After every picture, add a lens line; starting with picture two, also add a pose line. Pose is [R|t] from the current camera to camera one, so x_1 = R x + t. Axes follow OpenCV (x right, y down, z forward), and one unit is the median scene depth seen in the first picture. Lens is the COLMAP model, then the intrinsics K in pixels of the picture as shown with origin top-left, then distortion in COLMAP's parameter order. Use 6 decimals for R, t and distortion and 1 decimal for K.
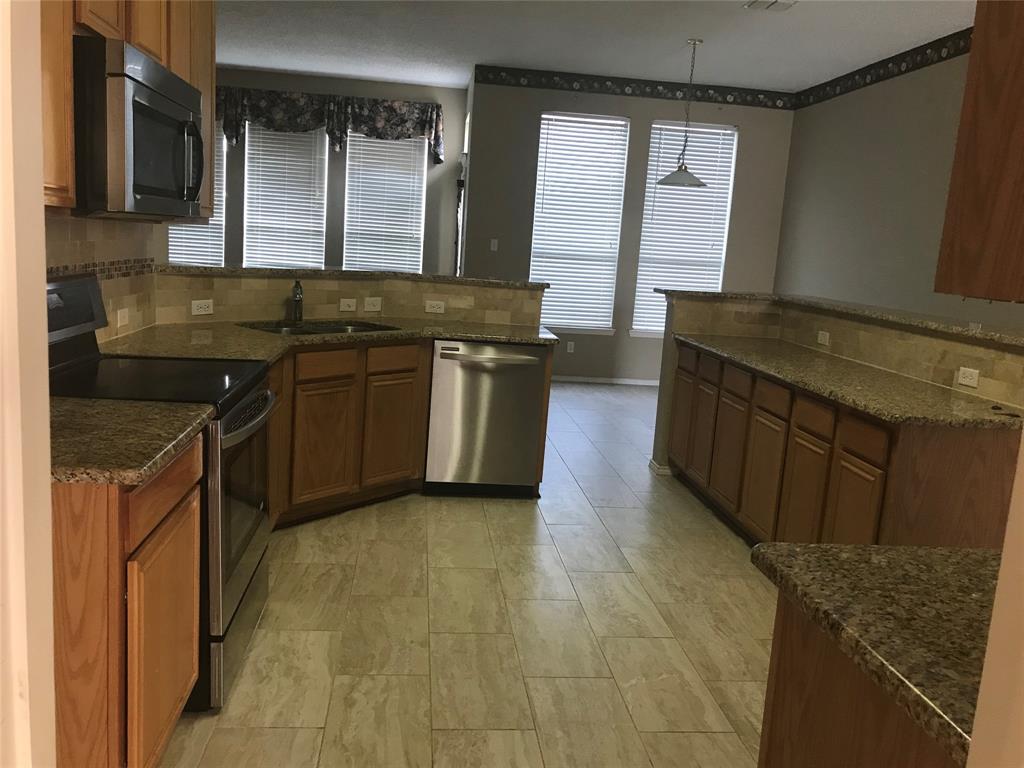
lens RADIAL K [[831.5, 0, 513.5], [0, 831.5, 386.6], [0, 0, 1]] dist [0.001623, -0.008719]
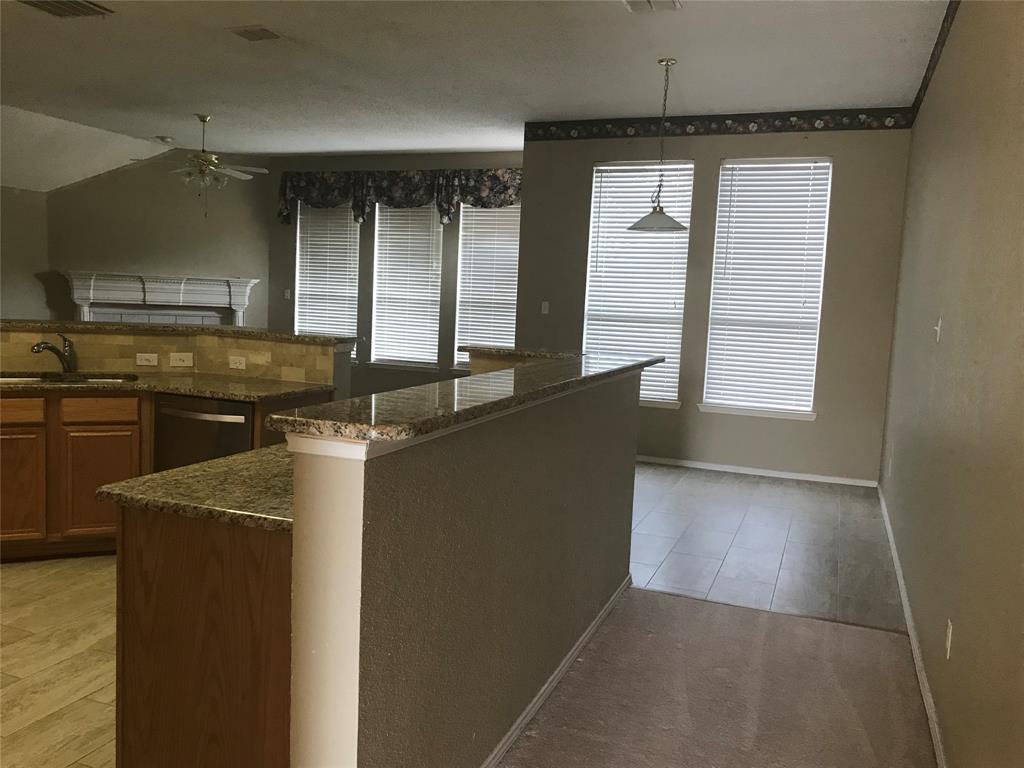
lens RADIAL K [[831.5, 0, 506.2], [0, 831.5, 387.1], [0, 0, 1]] dist [0.001623, -0.008719]
pose [[0.891395, 0.019019, -0.452829, 0.356398], [-0.061279, 0.995002, -0.078838, -0.005849], [0.449066, 0.098025, 0.888105, 0.158637]]
